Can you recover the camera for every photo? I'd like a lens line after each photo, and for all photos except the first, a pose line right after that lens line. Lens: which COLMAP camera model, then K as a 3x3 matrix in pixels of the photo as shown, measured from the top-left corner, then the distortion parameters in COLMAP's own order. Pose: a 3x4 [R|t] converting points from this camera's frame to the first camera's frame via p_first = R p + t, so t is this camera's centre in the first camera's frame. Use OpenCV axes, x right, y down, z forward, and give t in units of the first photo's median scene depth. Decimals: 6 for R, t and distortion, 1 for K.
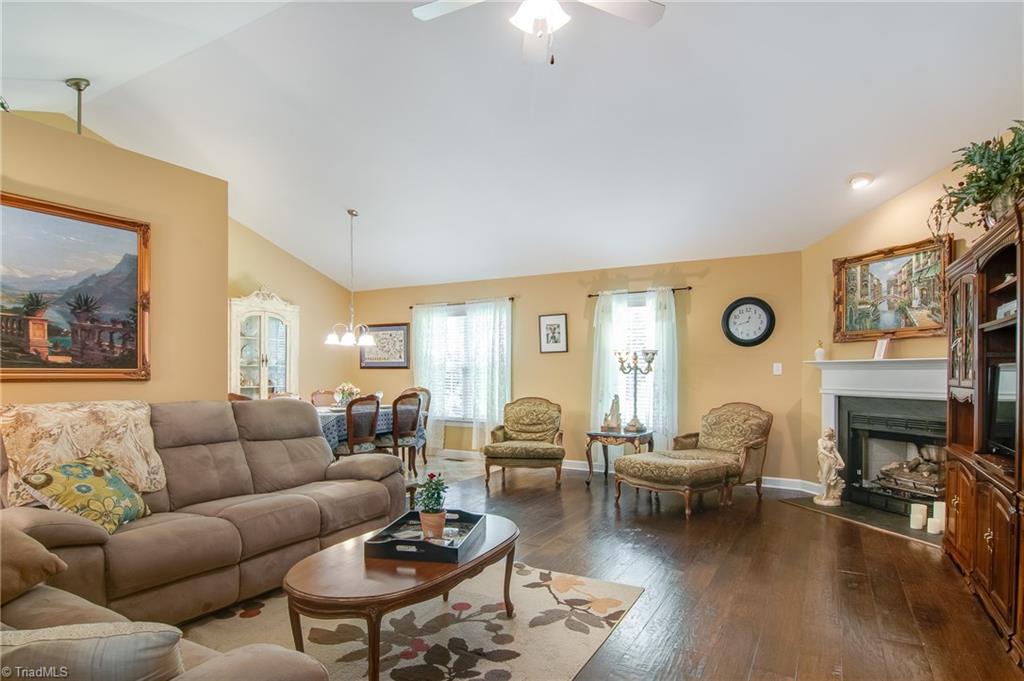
lens RADIAL K [[552.4, 0, 505.6], [0, 552.4, 384.2], [0, 0, 1]] dist [0.020375, -0.001230]
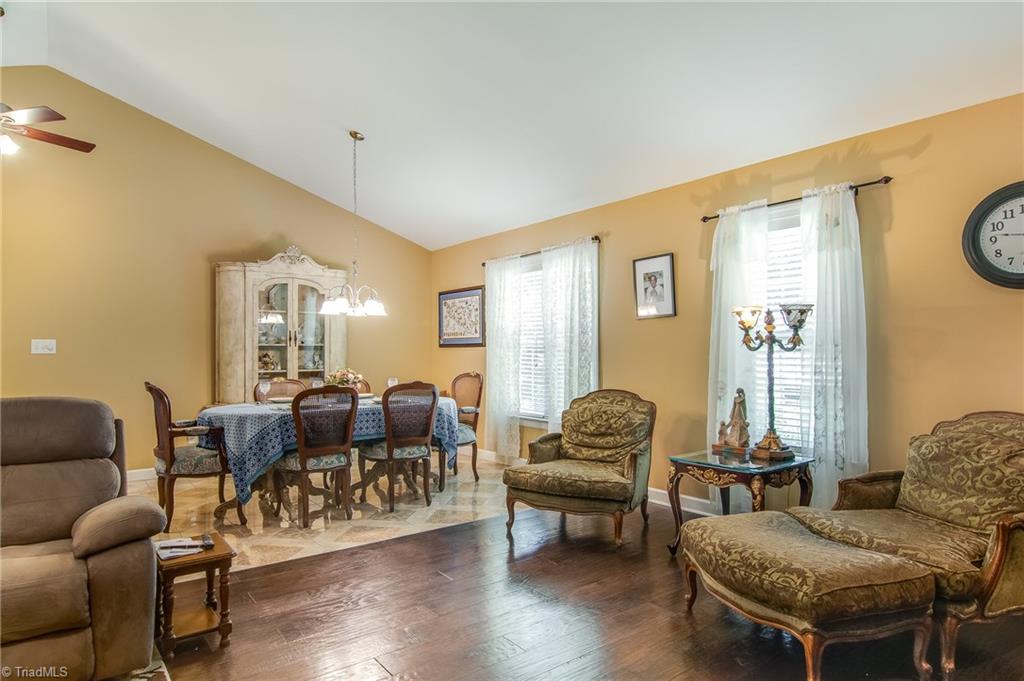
lens RADIAL K [[588.0, 0, 511.5], [0, 588.0, 347.5], [0, 0, 1]] dist [0.000762, -0.004235]
pose [[0.925671, -0.011744, -0.378146, 0.220357], [0.001274, 0.999609, -0.027926, -0.006069], [0.378326, 0.025369, 0.925325, 0.385560]]
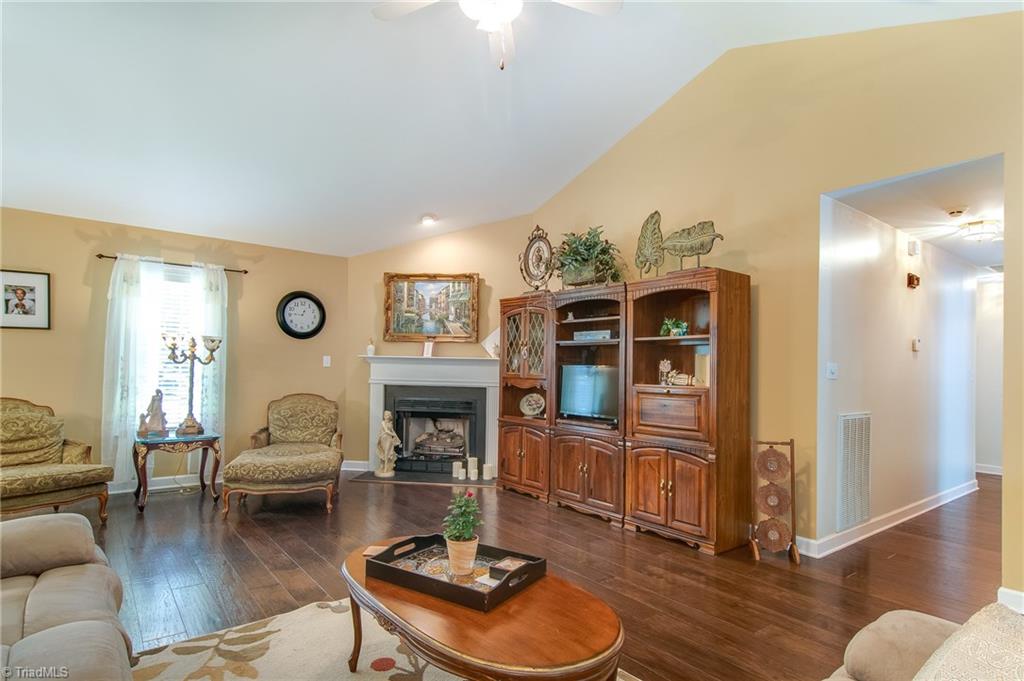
lens RADIAL K [[552.4, 0, 502.2], [0, 552.4, 359.2], [0, 0, 1]] dist [0.020375, -0.001230]
pose [[0.404848, 0.020468, 0.914155, -0.343479], [-0.001730, 0.999765, -0.021619, -0.008454], [-0.914382, 0.007171, 0.404788, 0.238603]]
